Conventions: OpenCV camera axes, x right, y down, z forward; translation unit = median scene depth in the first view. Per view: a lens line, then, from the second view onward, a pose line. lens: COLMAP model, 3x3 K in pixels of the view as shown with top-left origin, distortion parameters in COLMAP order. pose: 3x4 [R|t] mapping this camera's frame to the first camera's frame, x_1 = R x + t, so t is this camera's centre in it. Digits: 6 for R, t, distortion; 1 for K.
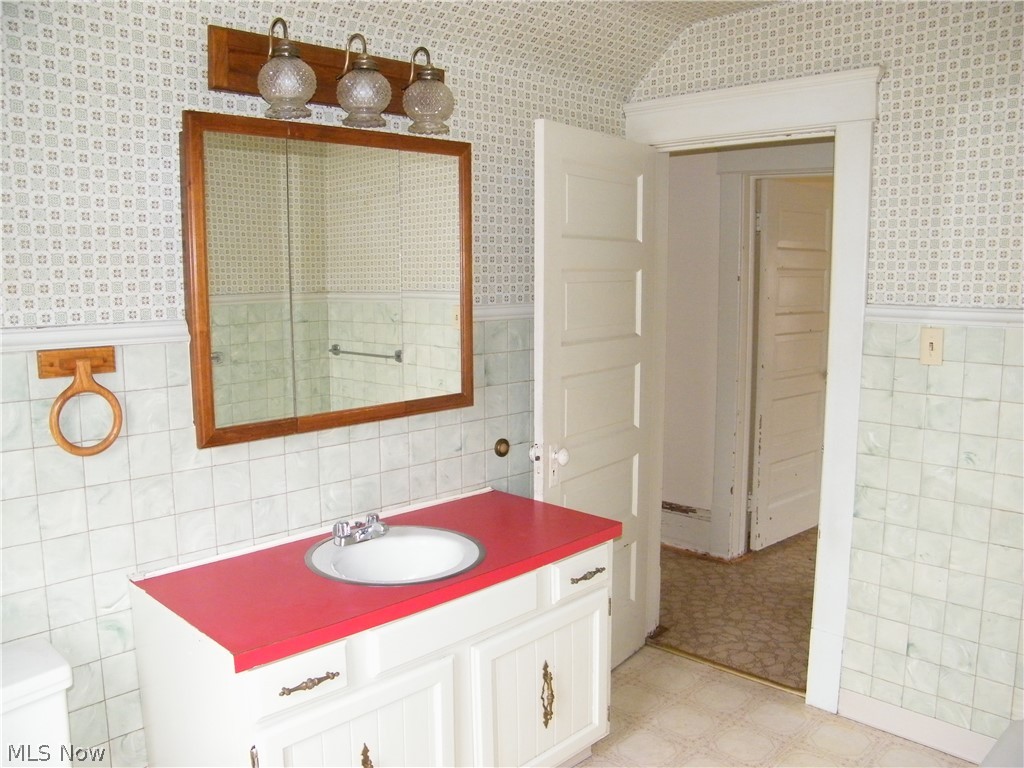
lens RADIAL K [[886.3, 0, 452.1], [0, 886.3, 387.5], [0, 0, 1]] dist [-0.094298, 0.151708]
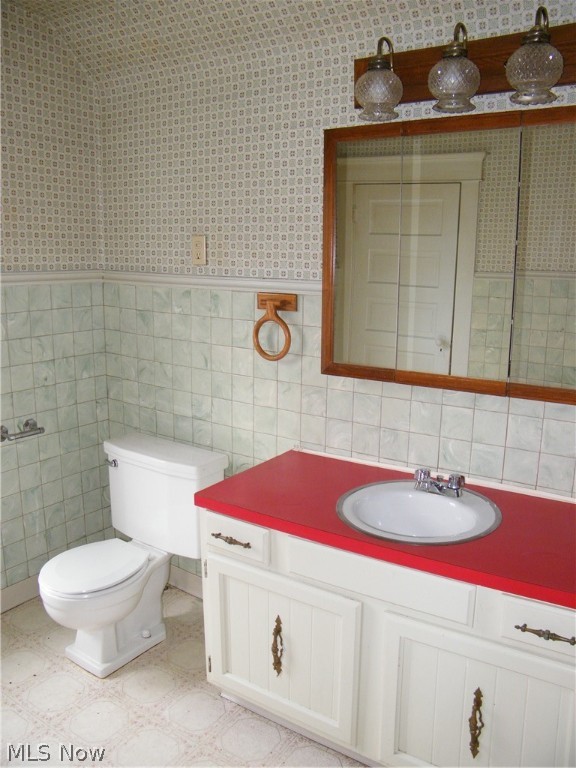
lens RADIAL K [[664.7, 0, 286.8], [0, 664.7, 357.5], [0, 0, 1]] dist [-0.094298, 0.151708]
pose [[0.241962, 0.172296, -0.954866, 0.703217], [-0.139418, 0.980069, 0.141515, -0.097032], [0.960217, 0.098884, 0.261160, 0.667121]]
